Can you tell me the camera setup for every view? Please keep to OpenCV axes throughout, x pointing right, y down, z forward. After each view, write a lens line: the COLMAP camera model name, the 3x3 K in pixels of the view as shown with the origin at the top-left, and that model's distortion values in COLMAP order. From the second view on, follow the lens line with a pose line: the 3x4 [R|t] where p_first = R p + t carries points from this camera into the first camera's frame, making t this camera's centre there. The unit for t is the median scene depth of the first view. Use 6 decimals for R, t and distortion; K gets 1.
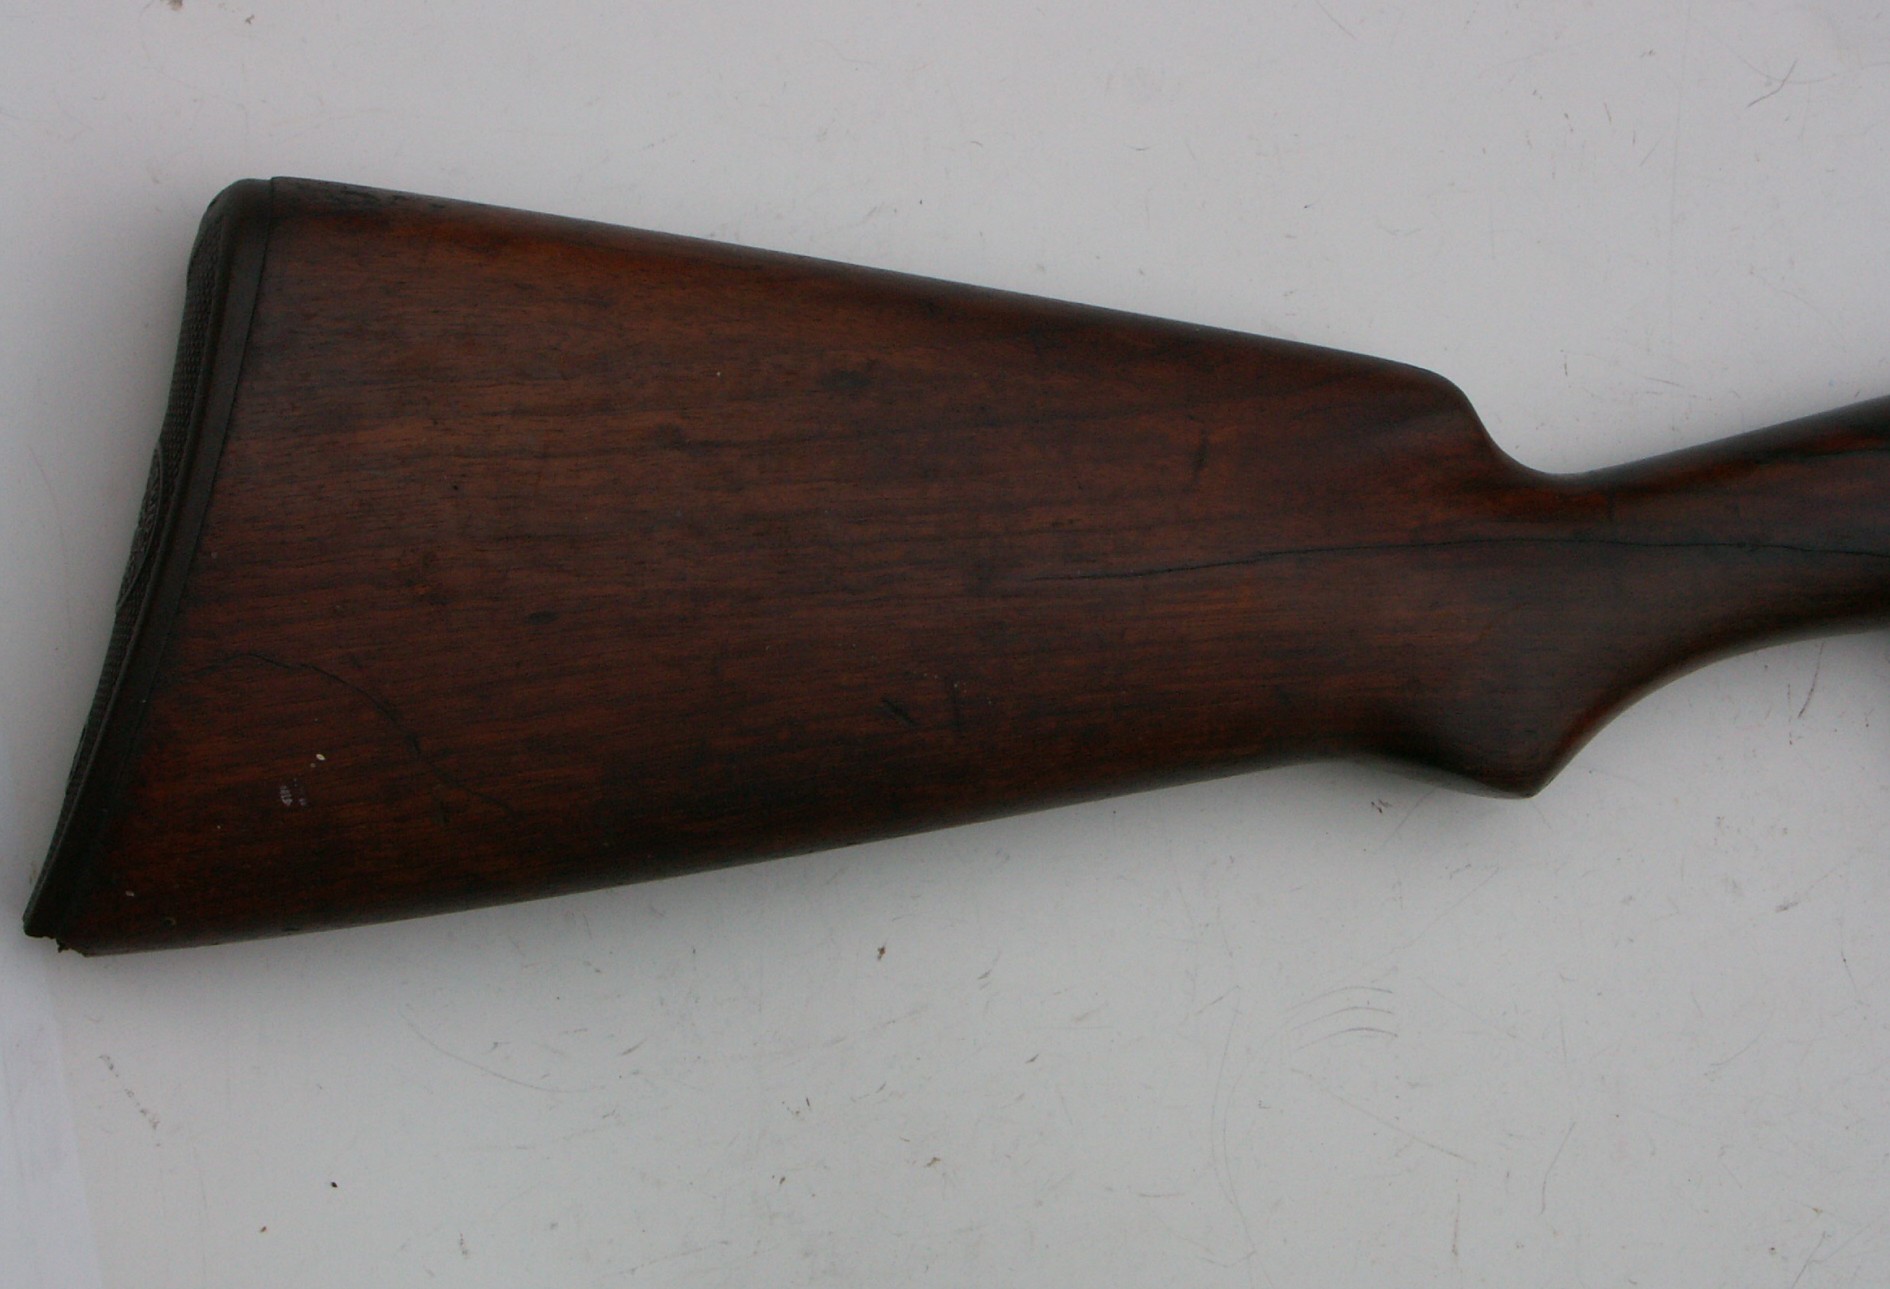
lens RADIAL K [[3750.6, 0, 945.0], [0, 3750.6, 644.5], [0, 0, 1]] dist [0.025770, 0.255119]
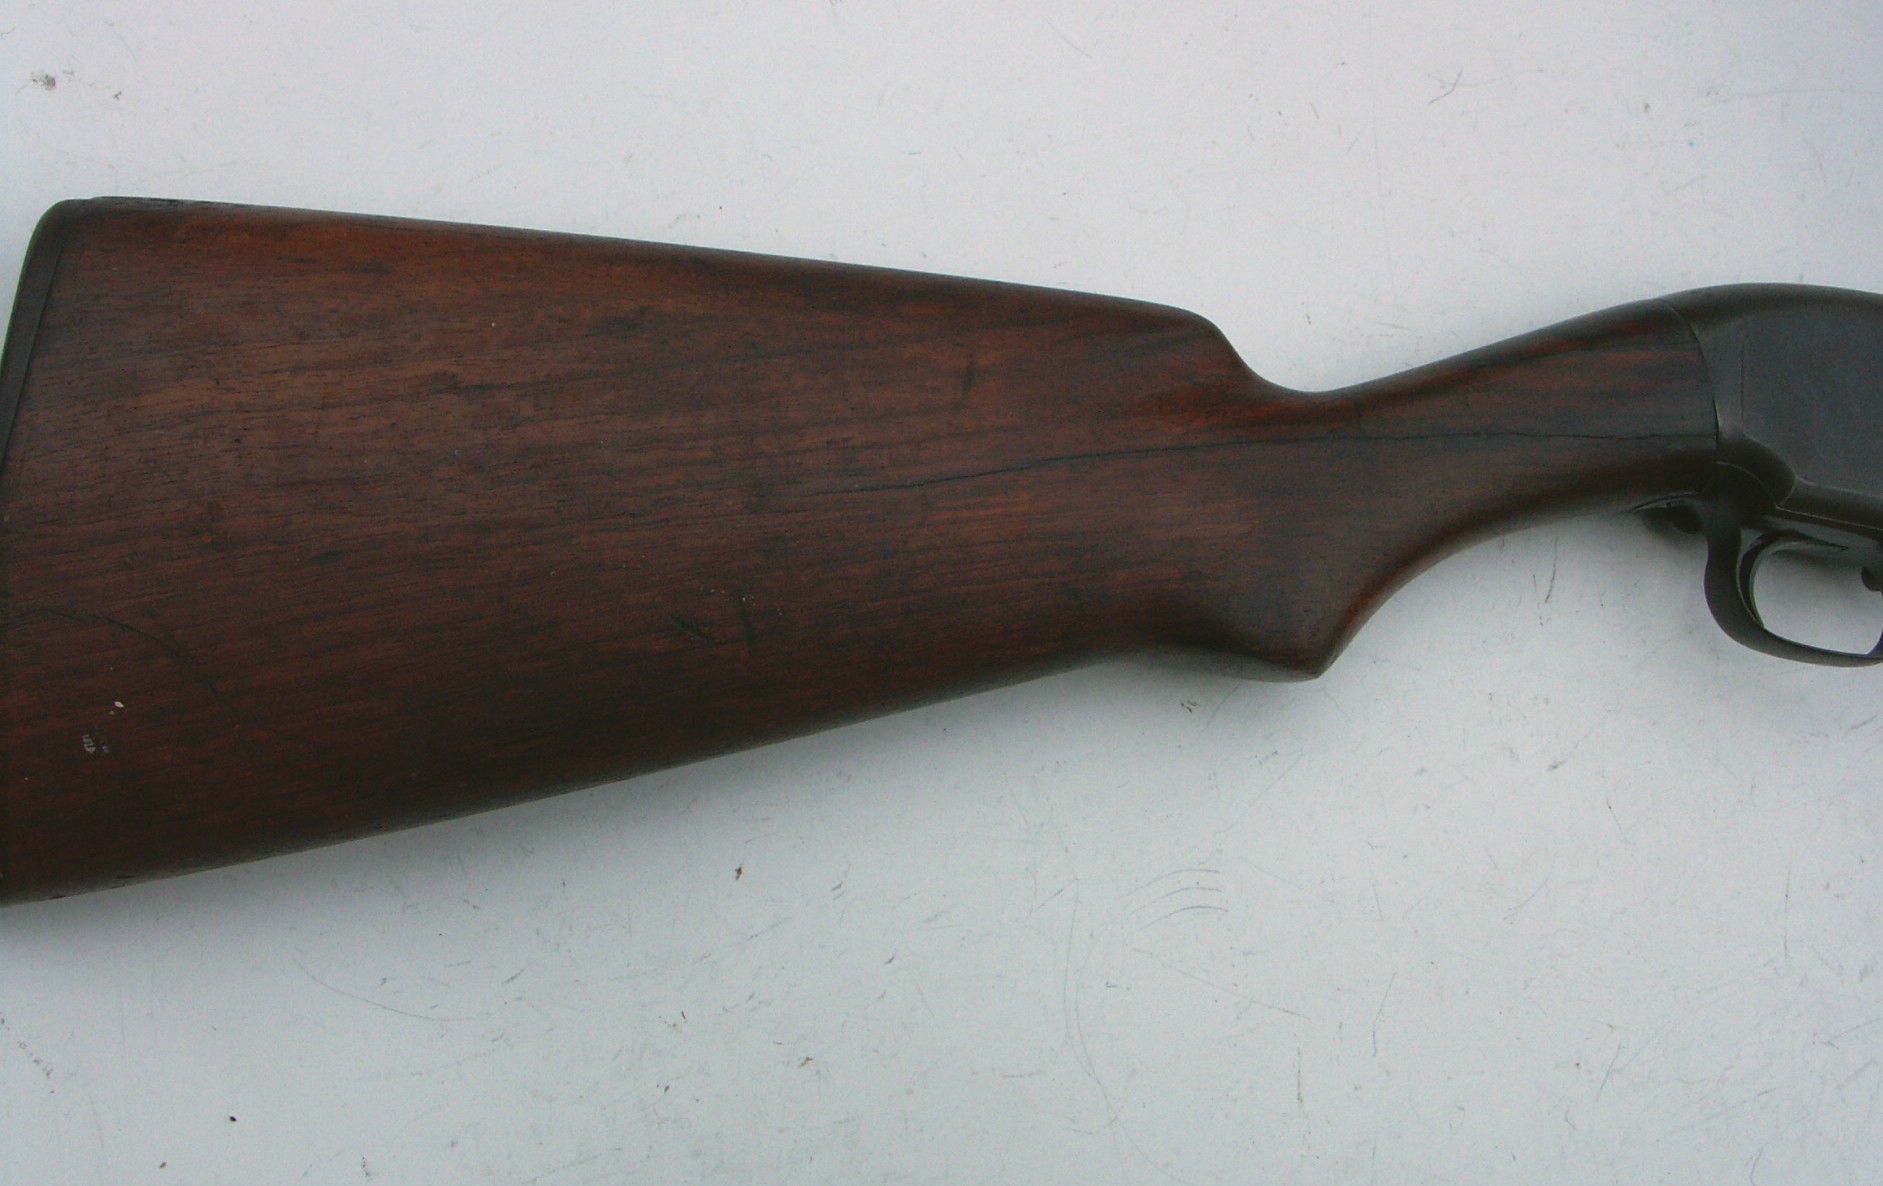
lens RADIAL K [[1773.0, 0, 998.7], [0, 1773.0, 547.7], [0, 0, 1]] dist [-0.192405, 0.173601]
pose [[0.993567, -0.102826, -0.047453, 0.098764], [0.094699, 0.984171, -0.149799, 0.077626], [0.062105, 0.144341, 0.987577, 0.519594]]
